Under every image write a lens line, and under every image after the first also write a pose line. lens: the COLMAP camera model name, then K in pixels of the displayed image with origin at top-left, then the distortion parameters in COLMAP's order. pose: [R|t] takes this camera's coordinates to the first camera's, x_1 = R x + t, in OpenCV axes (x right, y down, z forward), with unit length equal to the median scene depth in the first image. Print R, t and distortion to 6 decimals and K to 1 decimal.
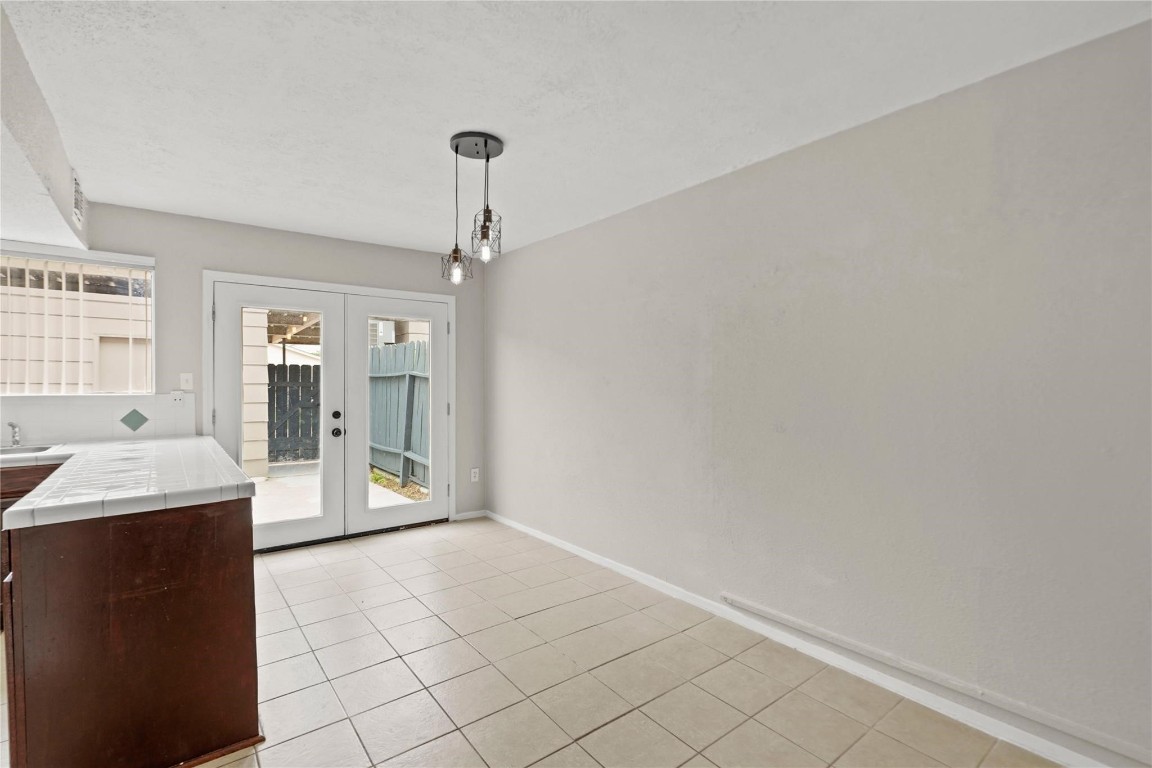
lens RADIAL K [[538.0, 0, 572.3], [0, 538.0, 380.7], [0, 0, 1]] dist [-0.002461, 0.002313]
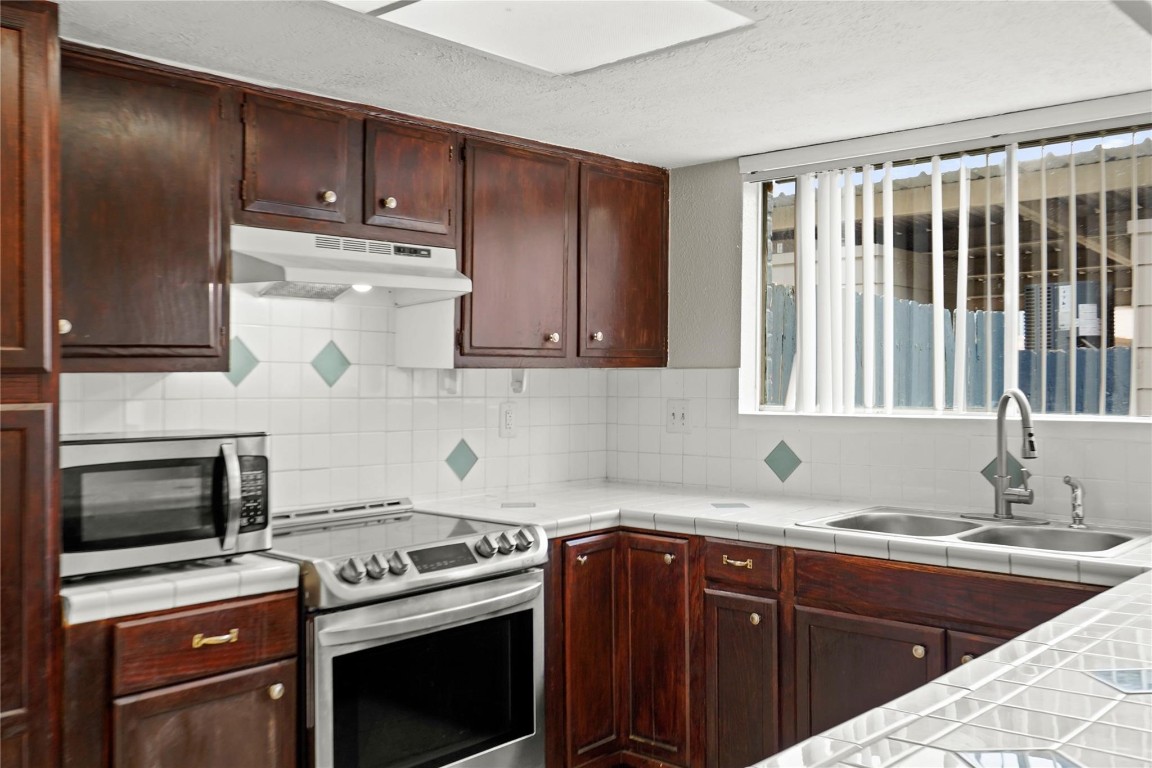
lens RADIAL K [[1031.3, 0, 573.2], [0, 1031.3, 373.7], [0, 0, 1]] dist [0.012914, 0.002696]
pose [[0.169040, -0.008037, -0.985576, -0.164954], [-0.001736, 0.999963, -0.008452, -0.005457], [0.985608, 0.003139, 0.169020, 0.333341]]
